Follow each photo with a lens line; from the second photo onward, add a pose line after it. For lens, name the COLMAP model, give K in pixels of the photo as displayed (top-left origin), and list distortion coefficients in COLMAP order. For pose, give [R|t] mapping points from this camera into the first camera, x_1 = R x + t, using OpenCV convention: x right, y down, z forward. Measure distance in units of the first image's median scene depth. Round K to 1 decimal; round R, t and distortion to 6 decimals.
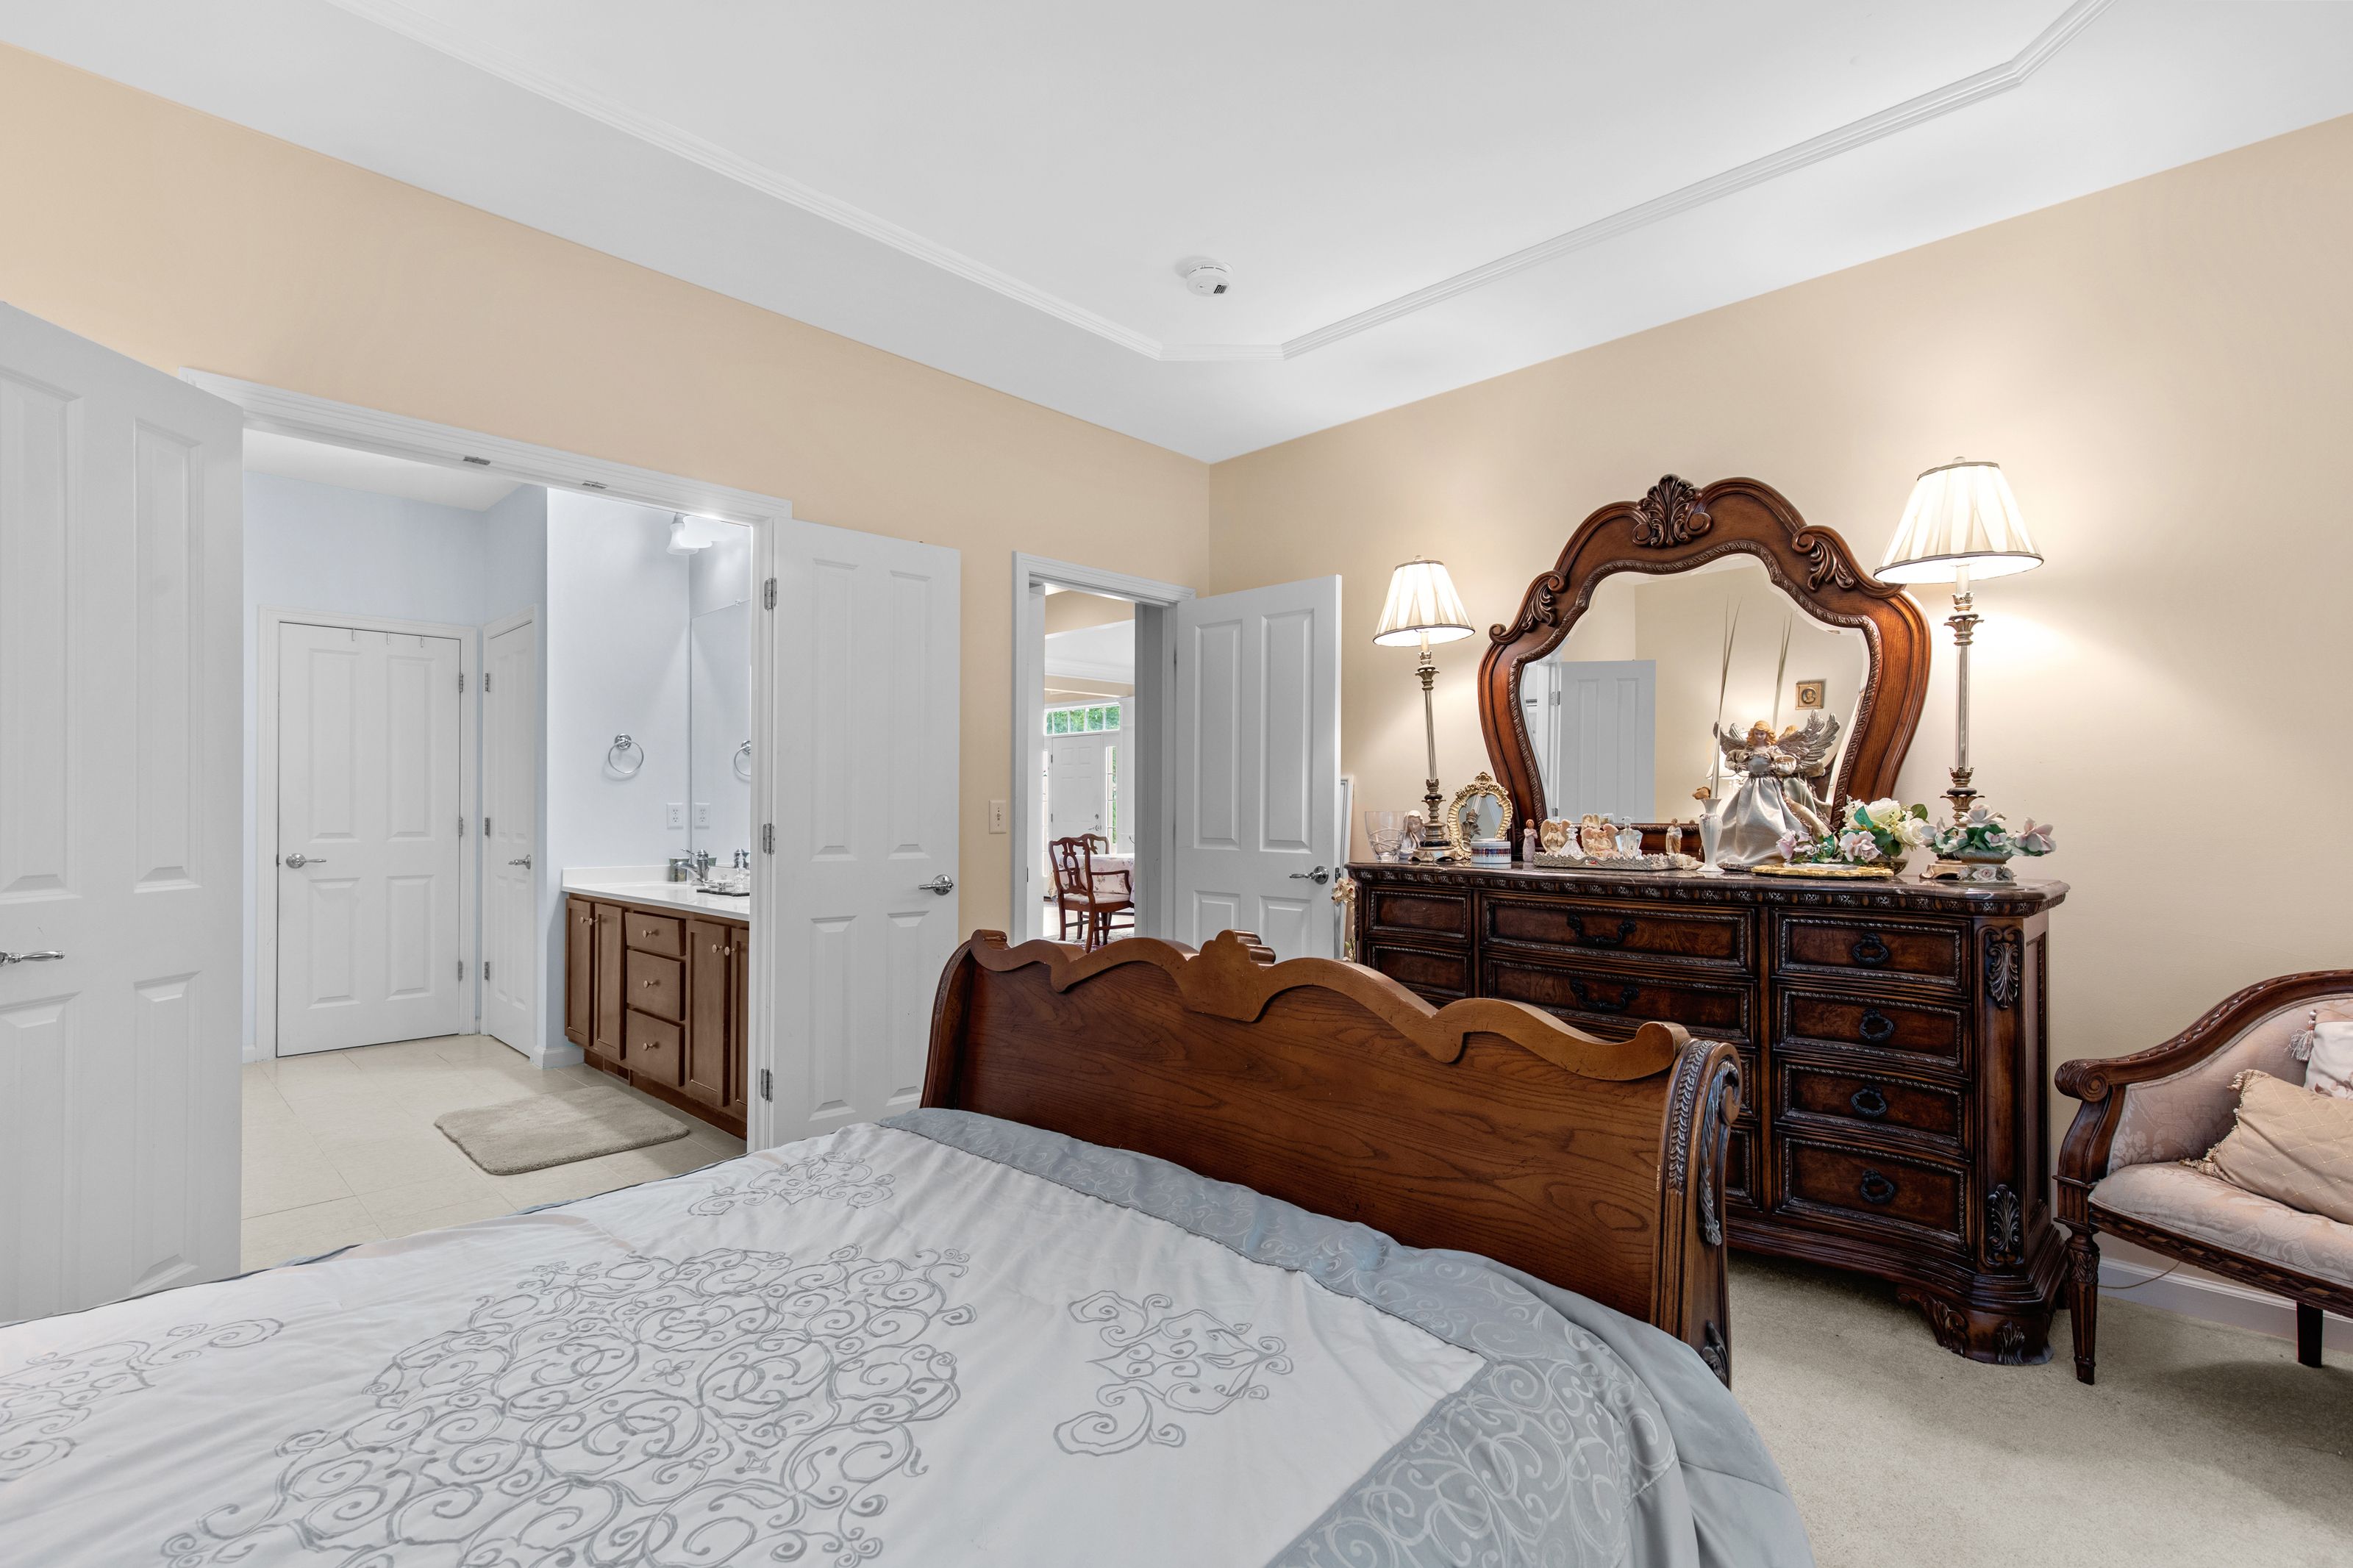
lens RADIAL K [[1061.0, 0, 1169.4], [0, 1061.0, 802.8], [0, 0, 1]] dist [0.012673, -0.003310]
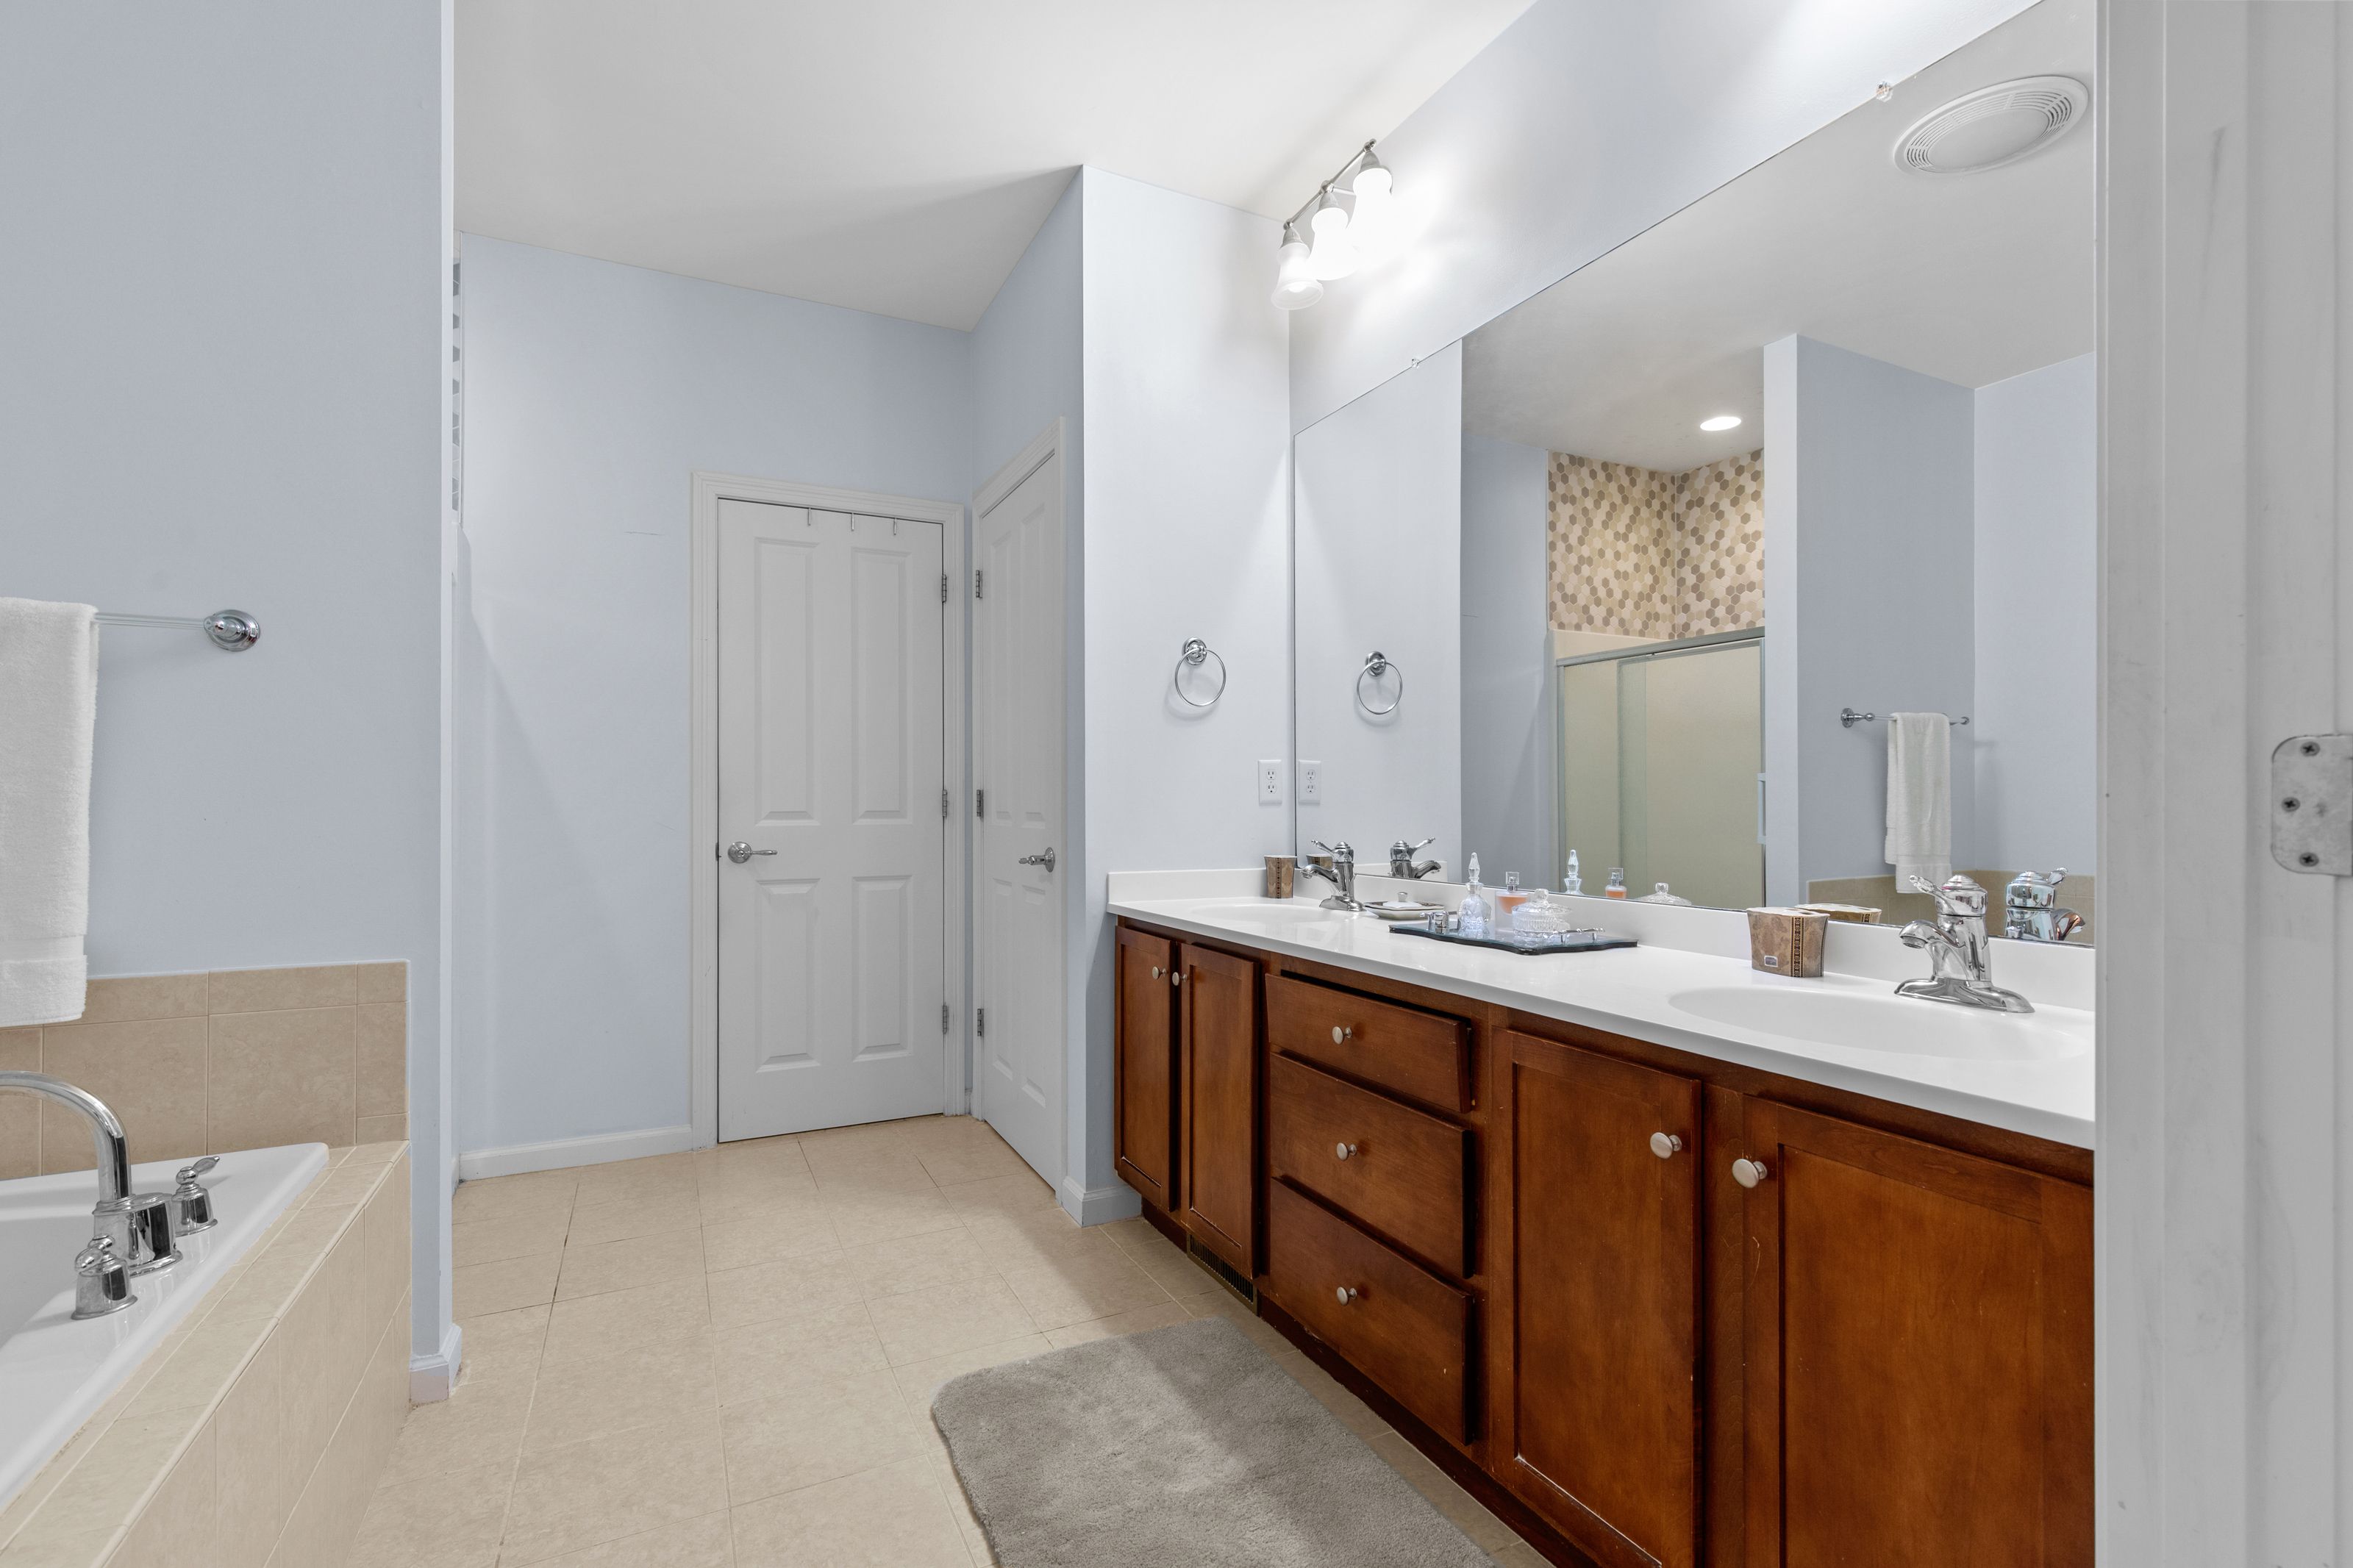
lens RADIAL K [[1061.0, 0, 1154.3], [0, 1061.0, 791.1], [0, 0, 1]] dist [0.012673, -0.003310]
pose [[0.935960, -0.005816, -0.352059, -0.337467], [0.004515, 0.999980, -0.004516, 0.020106], [0.352078, 0.002638, 0.935967, 0.465475]]
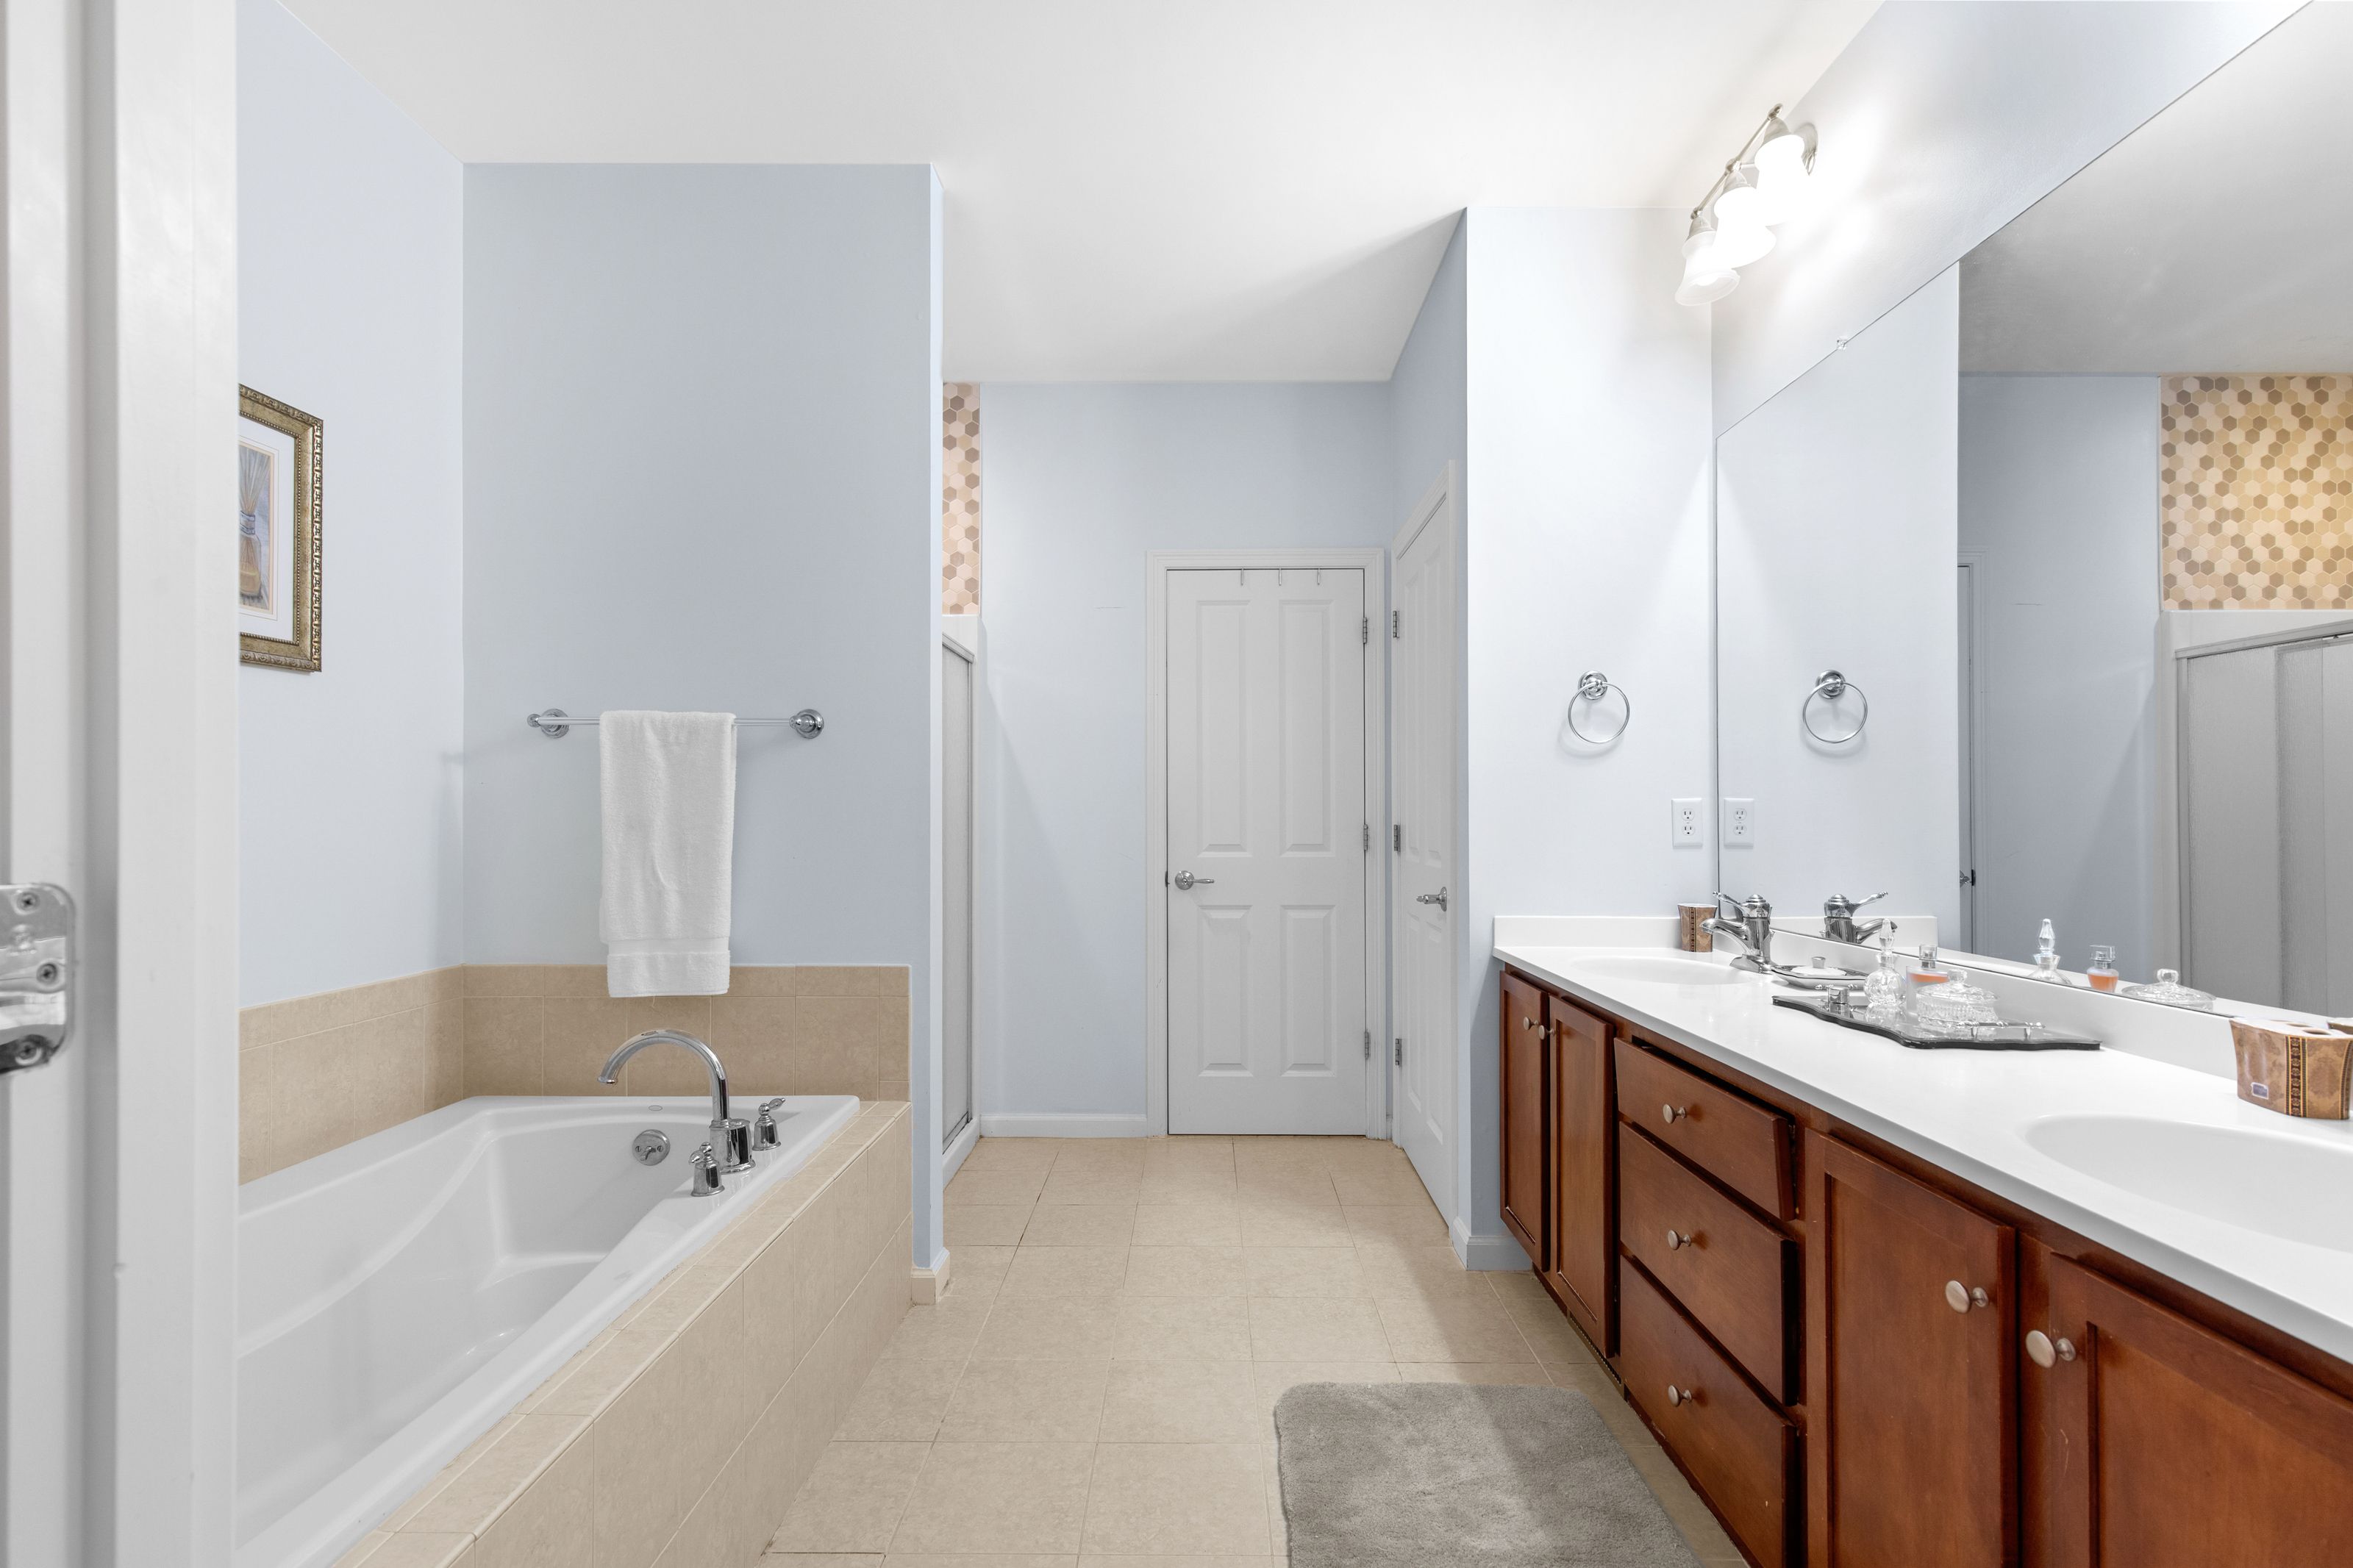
lens RADIAL K [[1061.0, 0, 1166.6], [0, 1061.0, 799.6], [0, 0, 1]] dist [0.012673, -0.003310]
pose [[0.672201, -0.013887, -0.740239, -0.262566], [0.008311, 0.999903, -0.011211, 0.004899], [0.740322, 0.001384, 0.672251, 0.481339]]
